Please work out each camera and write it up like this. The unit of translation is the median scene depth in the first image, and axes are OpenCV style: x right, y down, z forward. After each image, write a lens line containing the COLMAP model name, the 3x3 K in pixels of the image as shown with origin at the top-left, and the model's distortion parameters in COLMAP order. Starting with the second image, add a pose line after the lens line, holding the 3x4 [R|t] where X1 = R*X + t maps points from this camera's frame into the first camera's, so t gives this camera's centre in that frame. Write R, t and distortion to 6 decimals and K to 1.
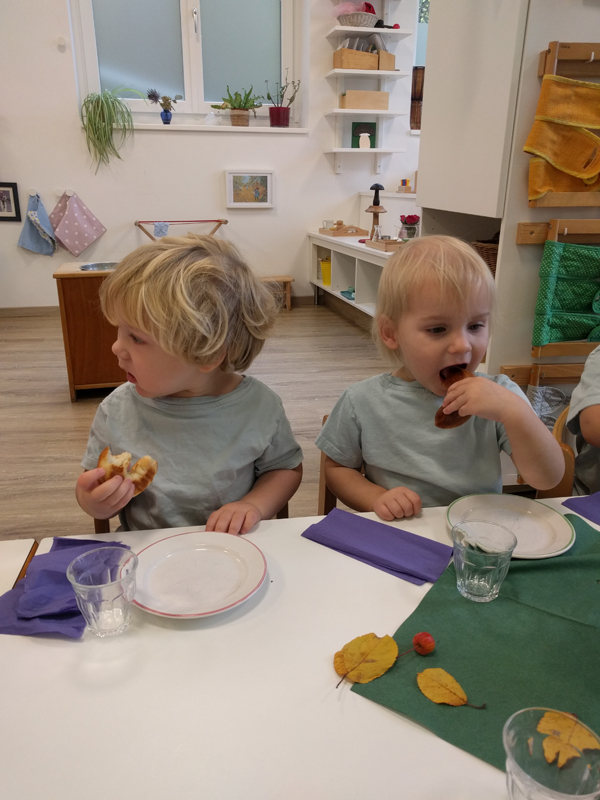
lens RADIAL K [[594.2, 0, 300.0], [0, 594.2, 400.0], [0, 0, 1]] dist [-0.011182, 0.038588]
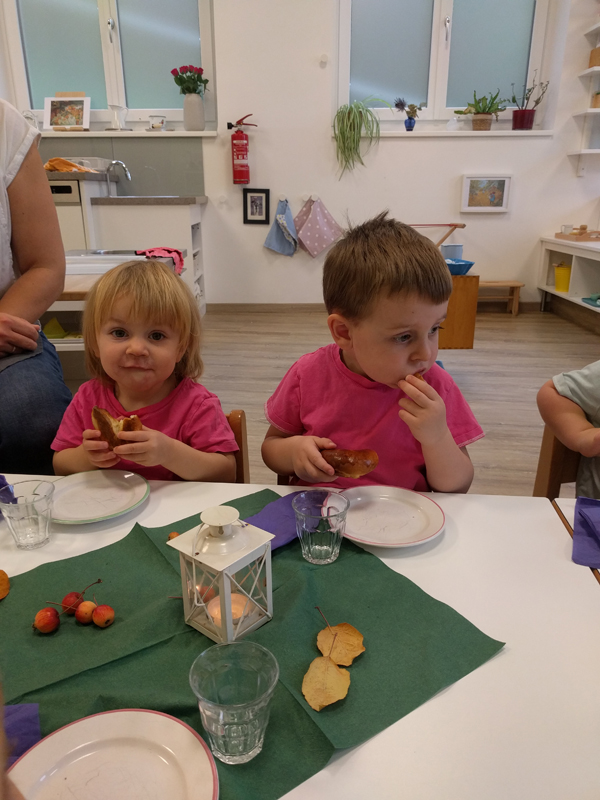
lens RADIAL K [[594.2, 0, 300.0], [0, 594.2, 400.0], [0, 0, 1]] dist [-0.011182, 0.038588]
pose [[0.971642, 0.072507, -0.225065, -0.142339], [-0.073825, 0.997268, 0.002568, 0.013294], [0.224636, 0.014120, 0.974340, -0.041805]]
